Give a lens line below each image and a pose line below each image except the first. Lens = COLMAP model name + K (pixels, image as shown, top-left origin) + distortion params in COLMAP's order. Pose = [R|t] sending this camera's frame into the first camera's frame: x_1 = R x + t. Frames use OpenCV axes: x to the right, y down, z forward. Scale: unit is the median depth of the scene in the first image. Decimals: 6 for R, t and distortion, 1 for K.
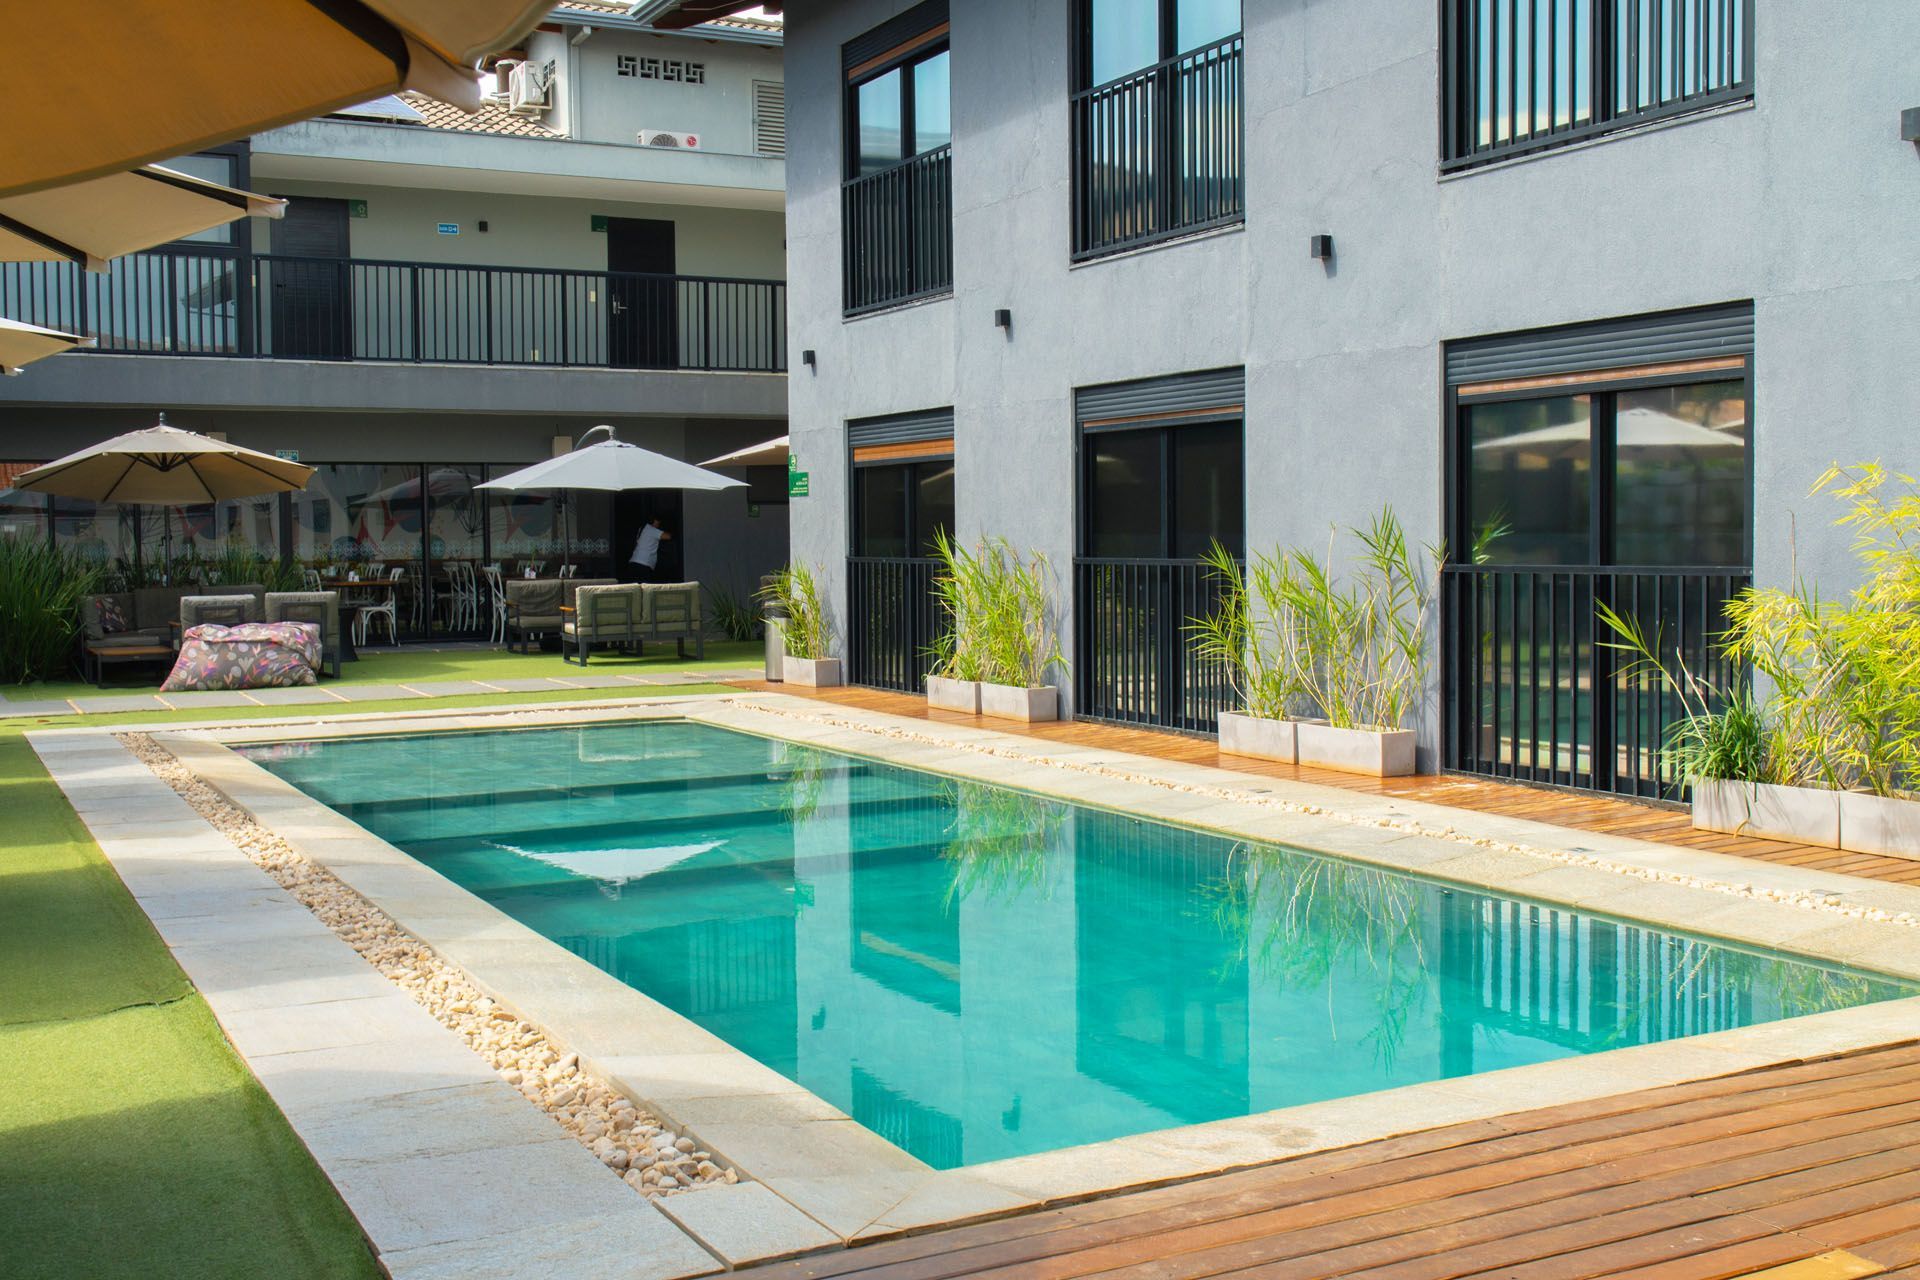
lens RADIAL K [[1997.9, 0, 960.6], [0, 1997.9, 640.6], [0, 0, 1]] dist [0.075804, 0.000000]
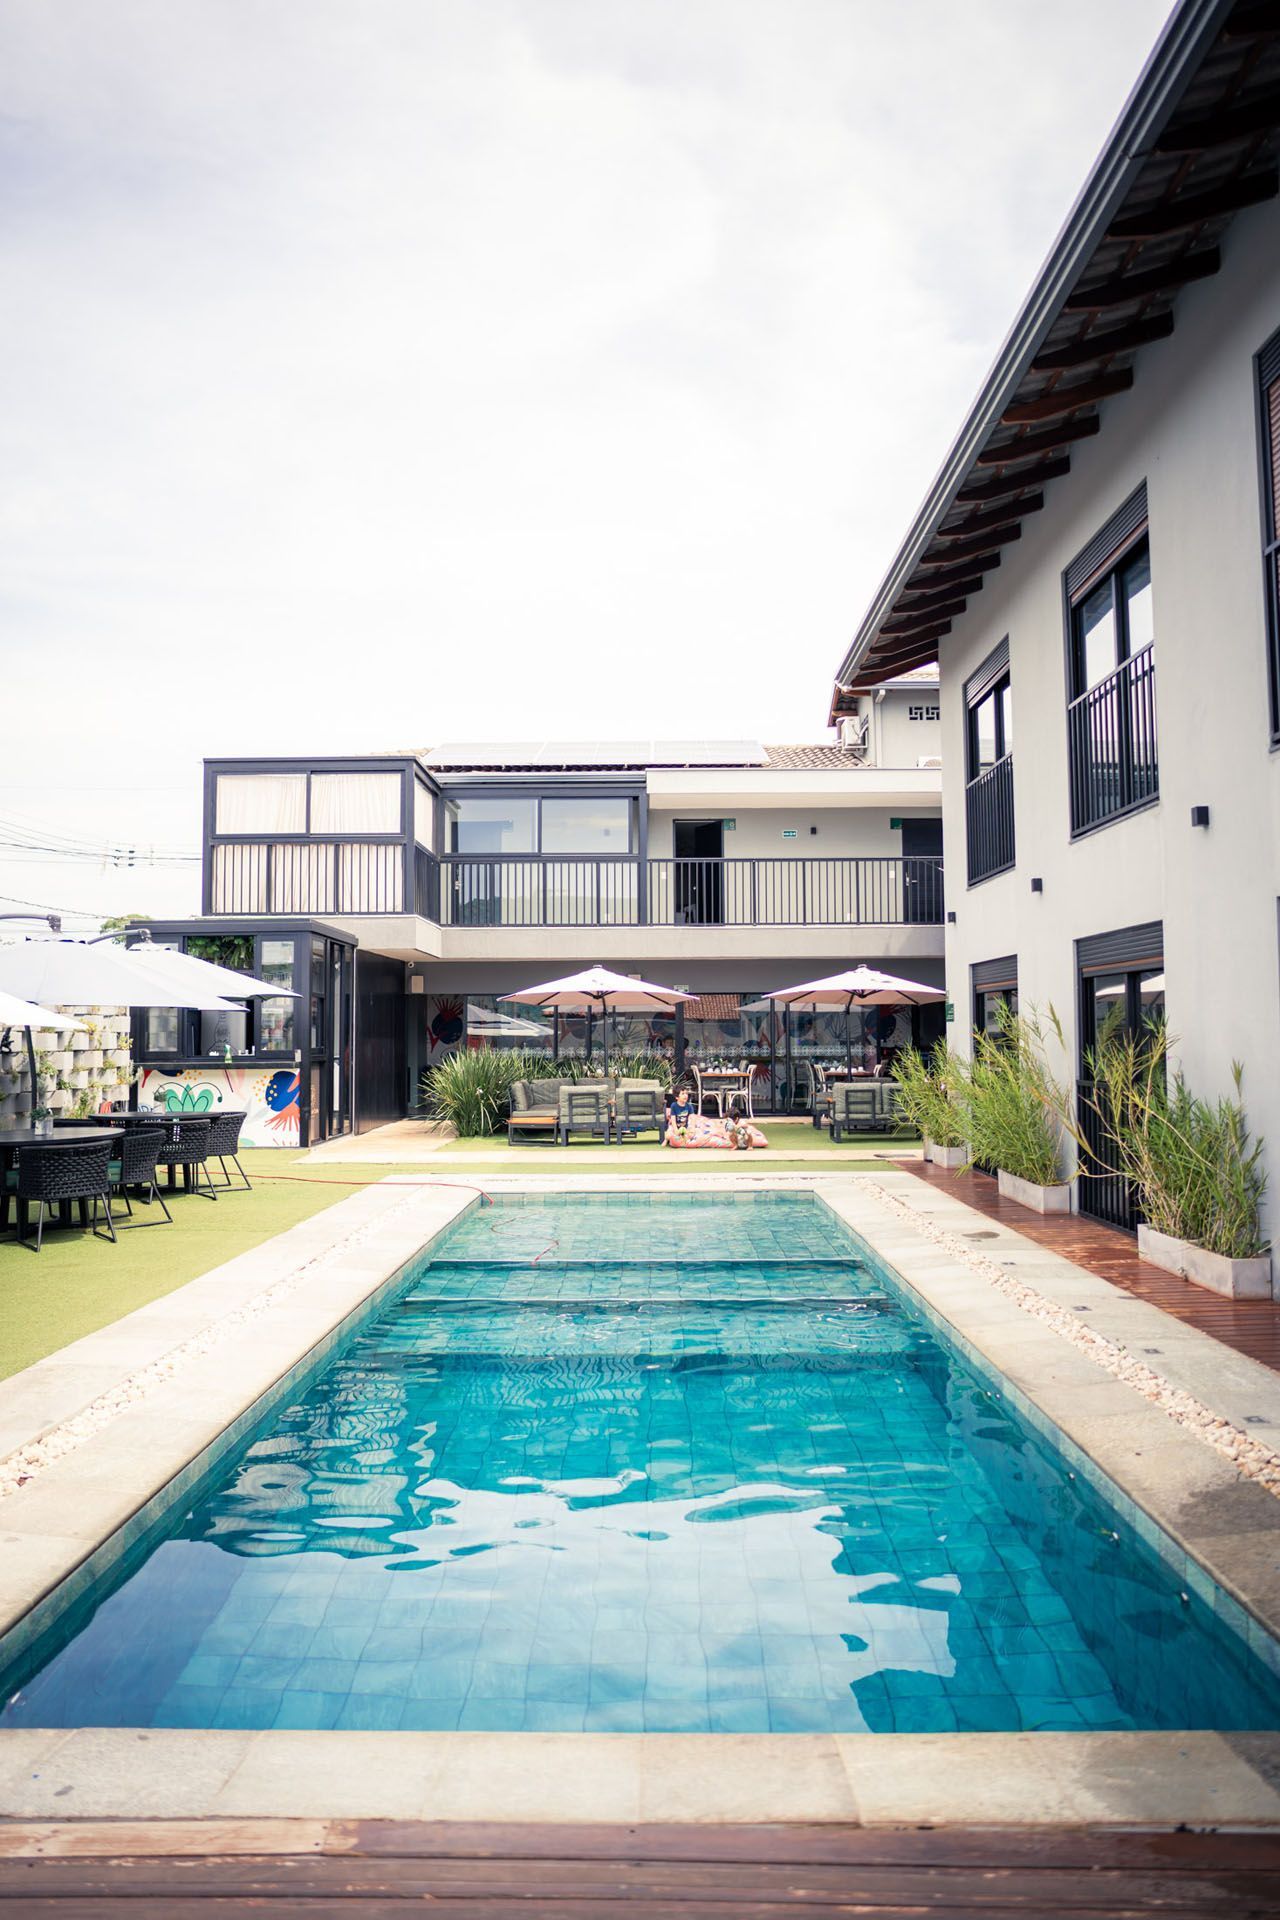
lens RADIAL K [[1398.2, 0, 639.4], [0, 1398.2, 959.8], [0, 0, 1]] dist [-0.001011, 0.000434]
pose [[0.877137, -0.007517, -0.480182, 0.149009], [-0.045389, 0.994104, -0.098472, -0.010019], [0.478091, 0.108168, 0.871624, 0.082309]]
